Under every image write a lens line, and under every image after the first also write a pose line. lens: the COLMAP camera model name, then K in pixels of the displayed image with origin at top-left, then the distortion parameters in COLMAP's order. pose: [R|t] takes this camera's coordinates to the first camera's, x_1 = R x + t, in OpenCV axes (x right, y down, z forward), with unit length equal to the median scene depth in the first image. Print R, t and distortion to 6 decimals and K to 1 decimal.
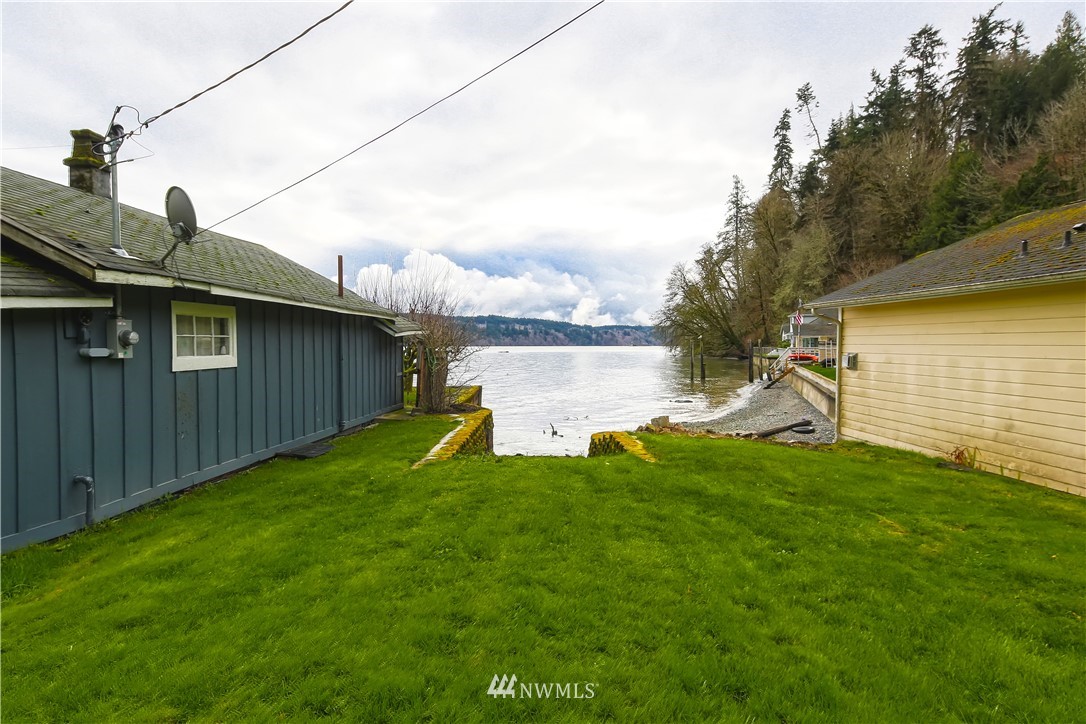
lens RADIAL K [[598.5, 0, 515.6], [0, 598.5, 364.5], [0, 0, 1]] dist [0.023586, -0.010157]
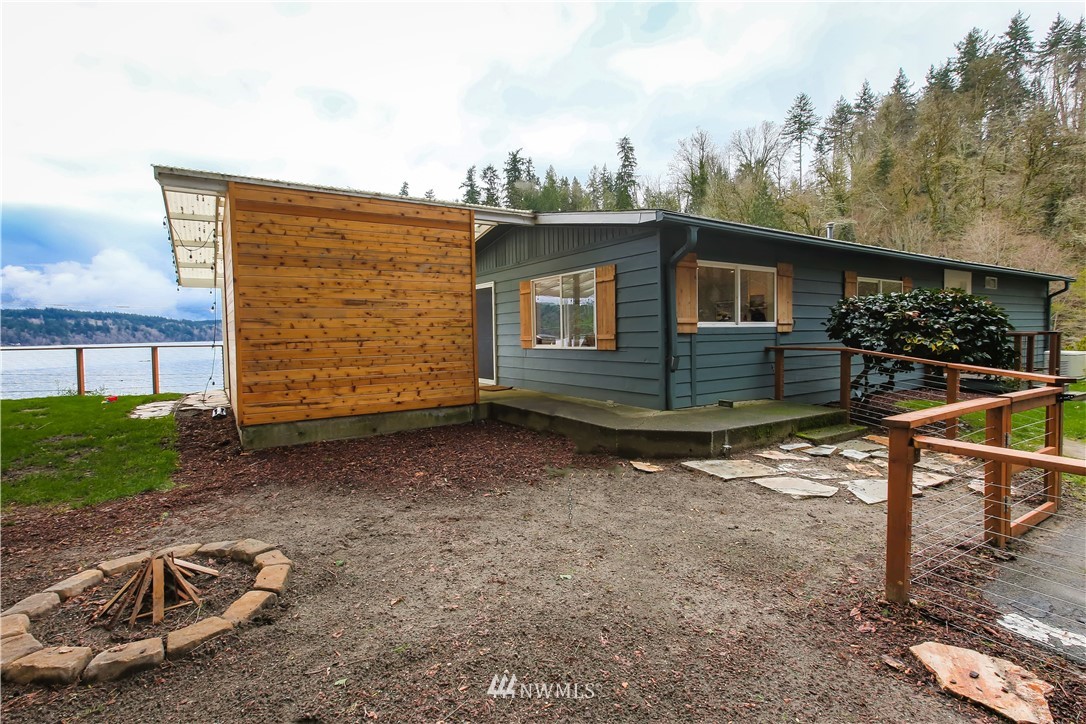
lens RADIAL K [[526.0, 0, 546.3], [0, 526.0, 355.7], [0, 0, 1]] dist [-0.026647, 0.013216]
pose [[0.752685, -0.036361, 0.657376, -0.176148], [0.036866, 0.999235, 0.013059, -0.034668], [-0.657348, 0.014405, 0.753450, -0.188278]]
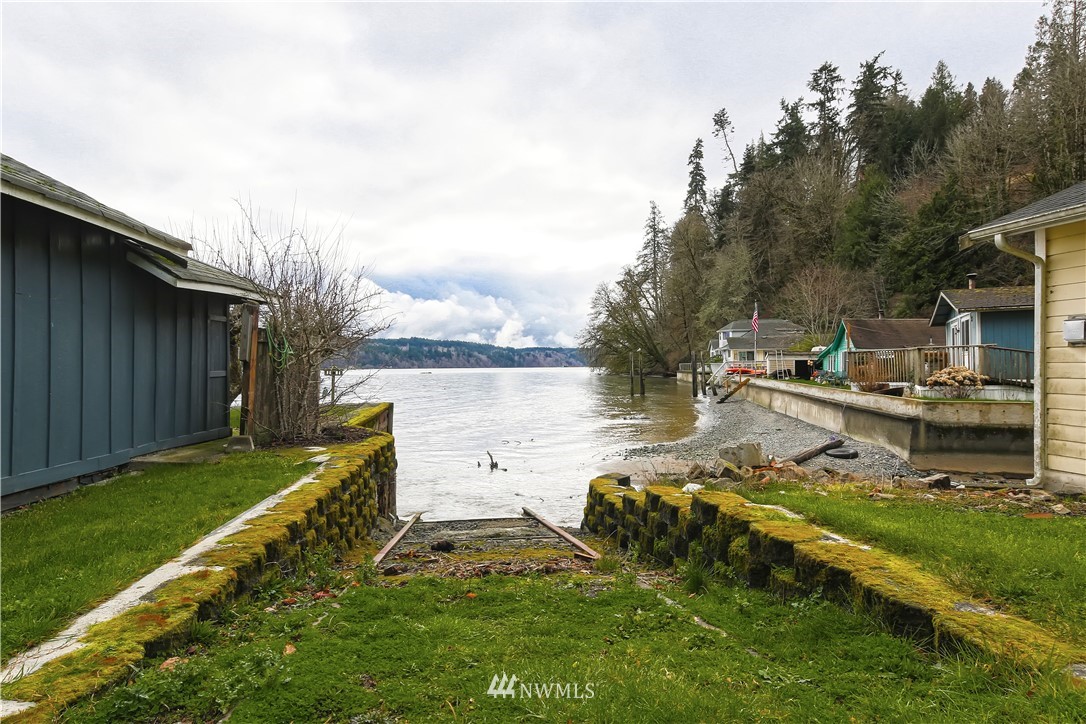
lens RADIAL K [[598.5, 0, 523.0], [0, 598.5, 359.6], [0, 0, 1]] dist [0.023586, -0.010157]
pose [[0.990136, -0.003665, 0.140059, 0.000060], [0.009934, 0.998979, -0.044080, 0.003187], [-0.139754, 0.045037, 0.989161, 0.044388]]
